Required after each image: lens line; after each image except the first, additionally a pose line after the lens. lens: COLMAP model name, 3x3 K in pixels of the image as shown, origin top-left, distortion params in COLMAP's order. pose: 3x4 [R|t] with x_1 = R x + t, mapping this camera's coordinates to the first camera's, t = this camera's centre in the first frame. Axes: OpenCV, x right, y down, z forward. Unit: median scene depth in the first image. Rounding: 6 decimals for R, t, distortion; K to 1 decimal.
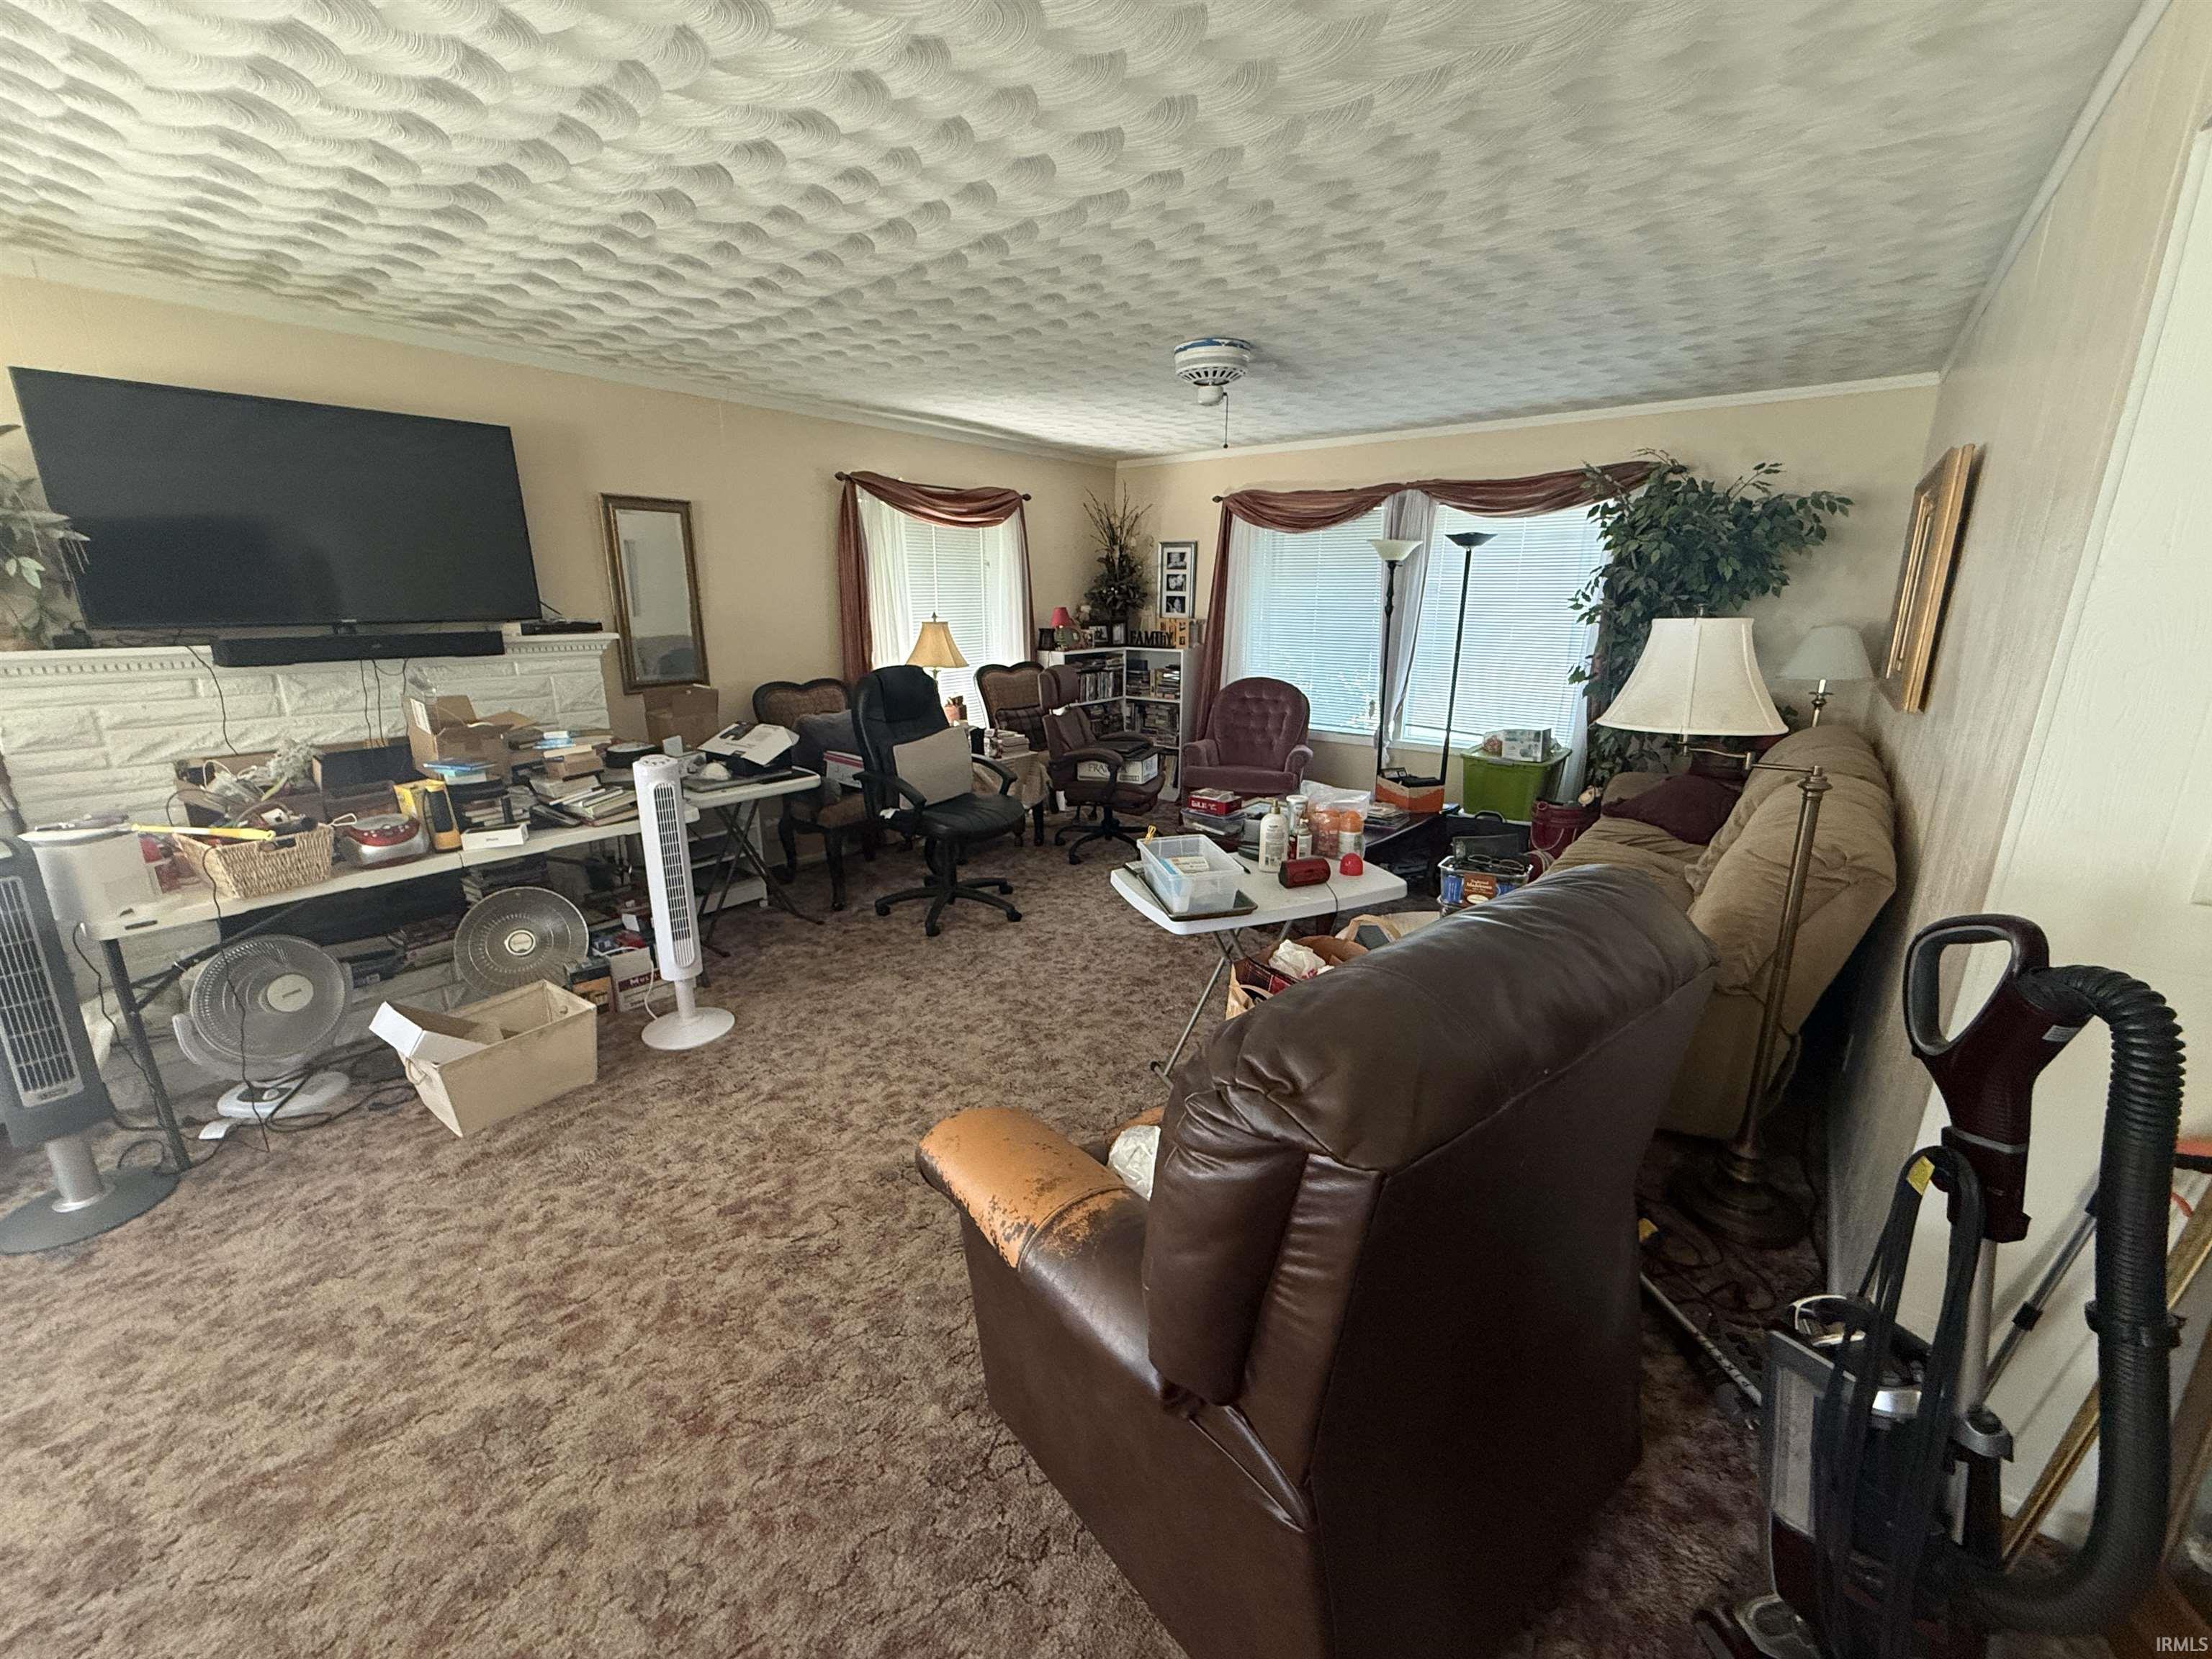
lens RADIAL K [[874.4, 0, 1103.7], [0, 874.4, 819.5], [0, 0, 1]] dist [-0.000810, 0.000325]
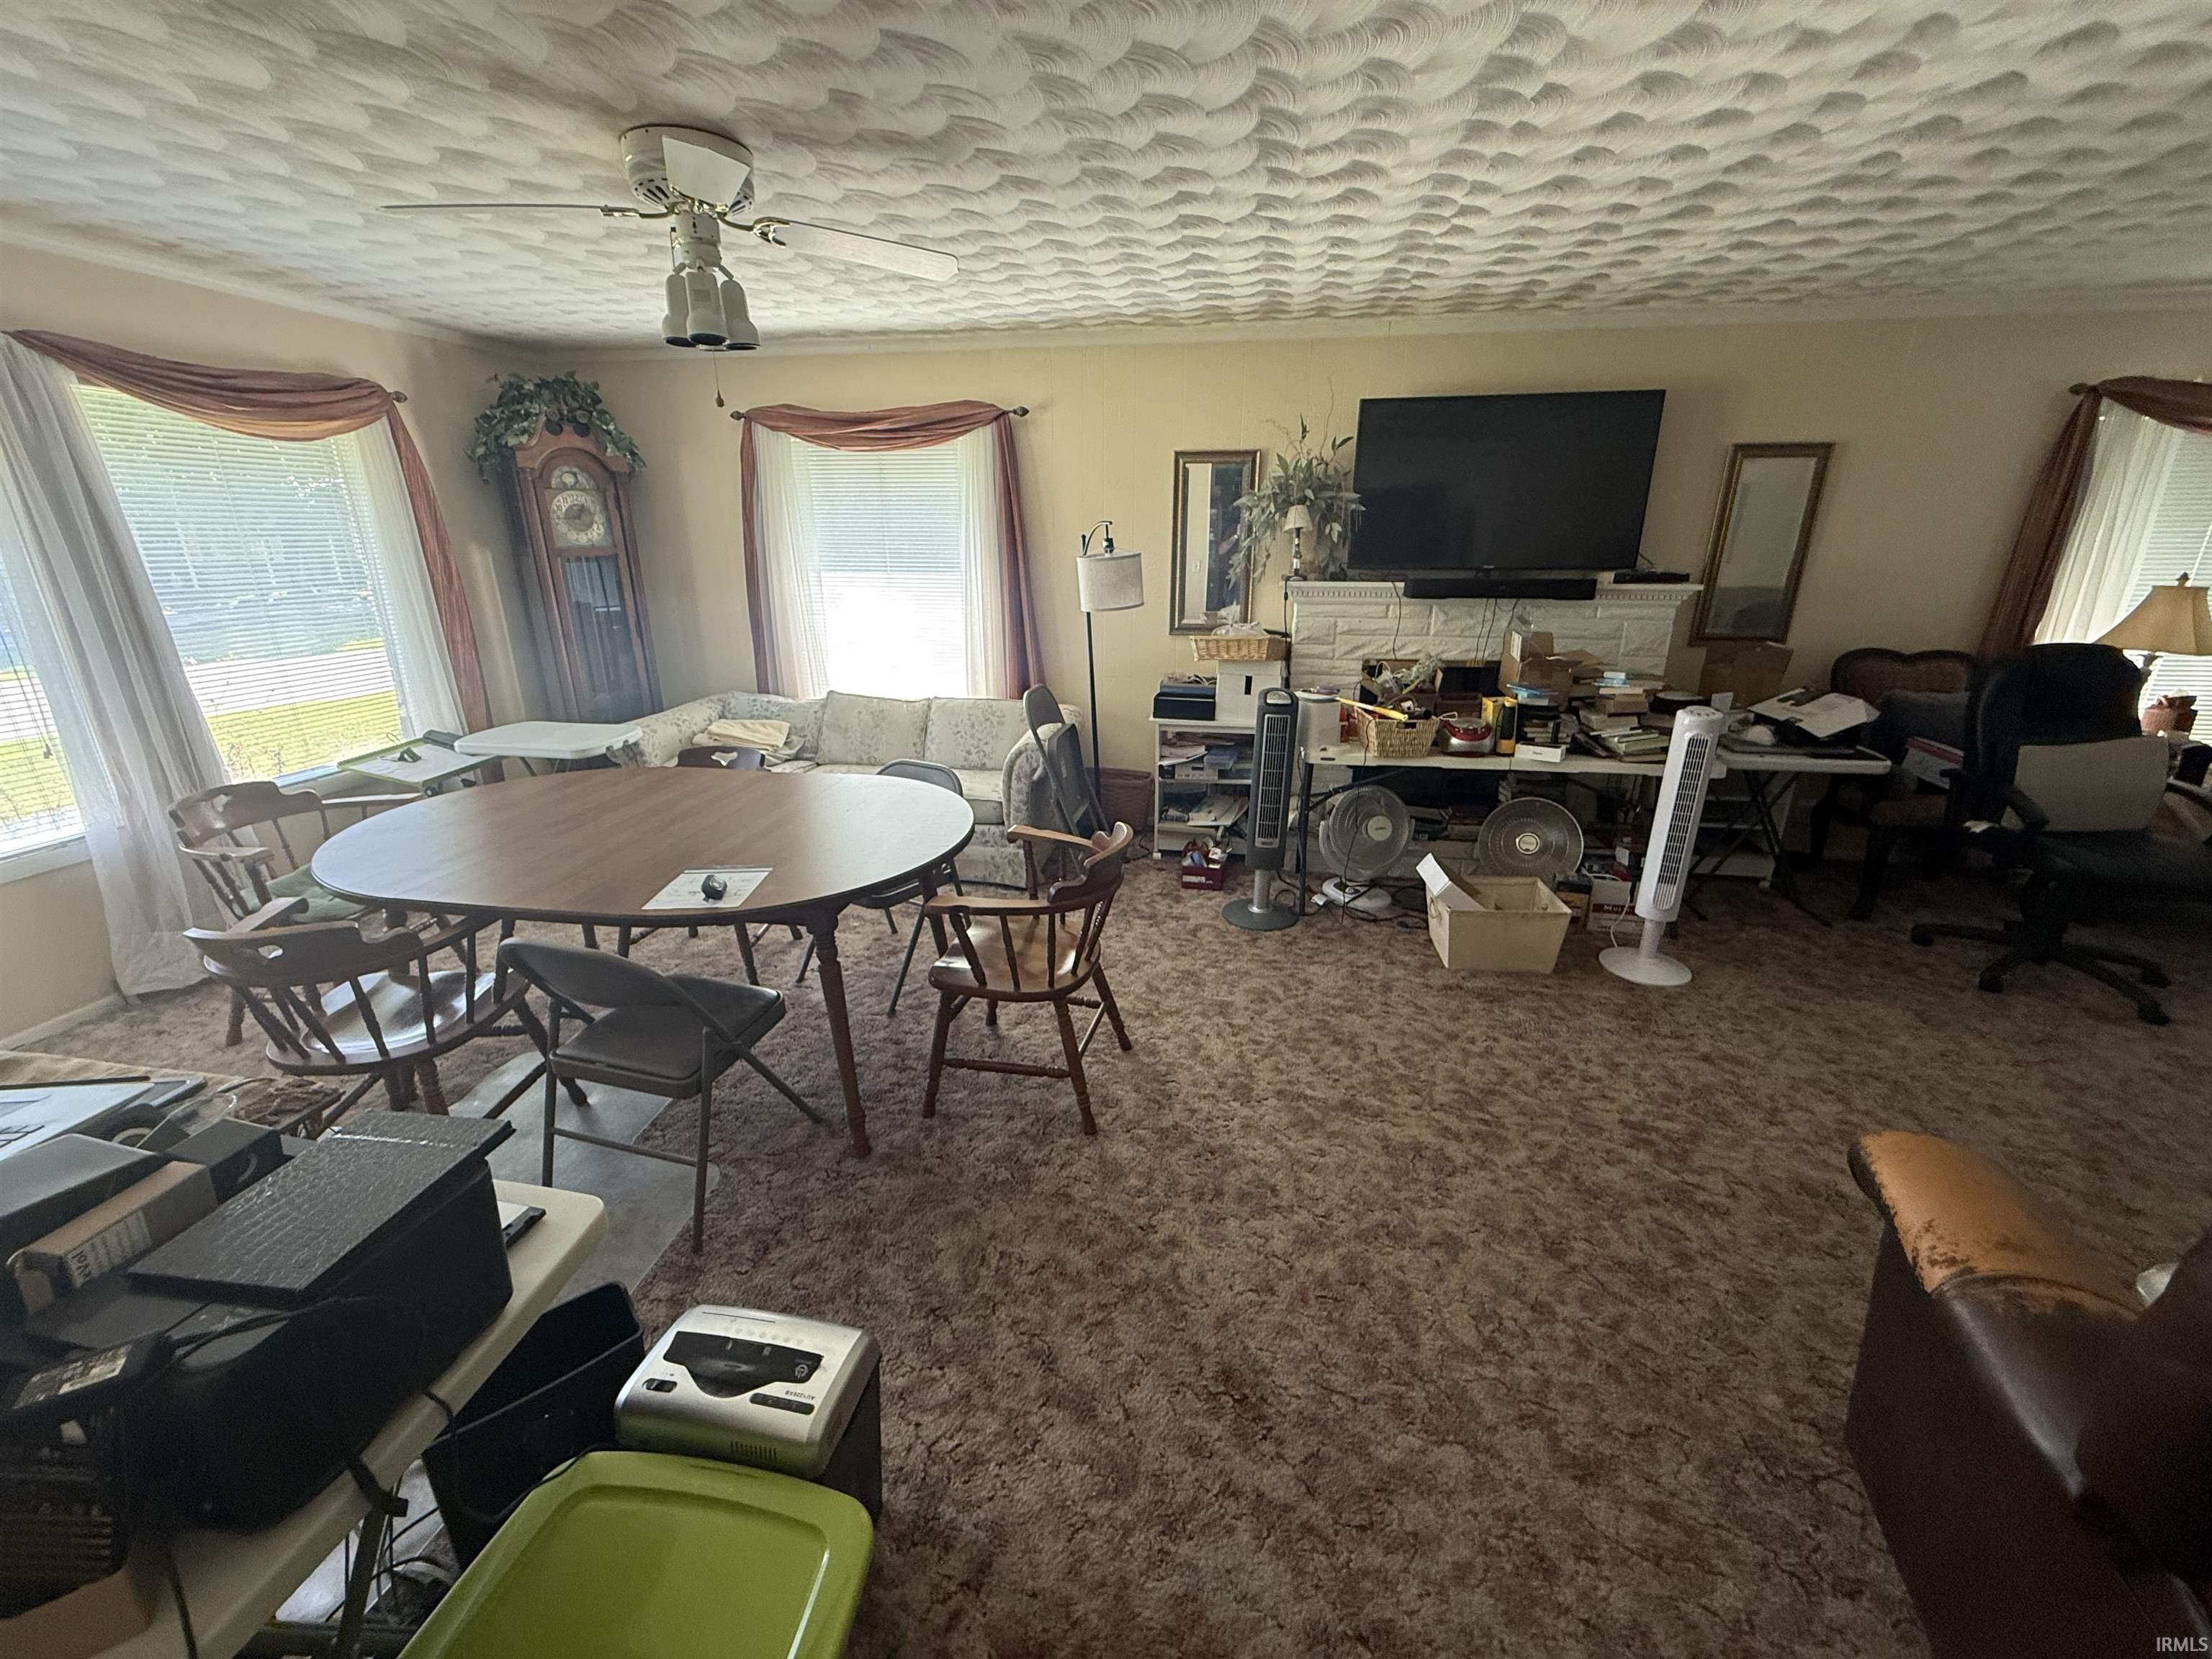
lens RADIAL K [[874.4, 0, 1101.7], [0, 874.4, 830.4], [0, 0, 1]] dist [-0.000810, 0.000325]
pose [[0.476135, 0.277578, -0.834413, 0.054486], [-0.217079, 0.956609, 0.194358, 0.020319], [0.852157, 0.088593, 0.515732, -0.130727]]
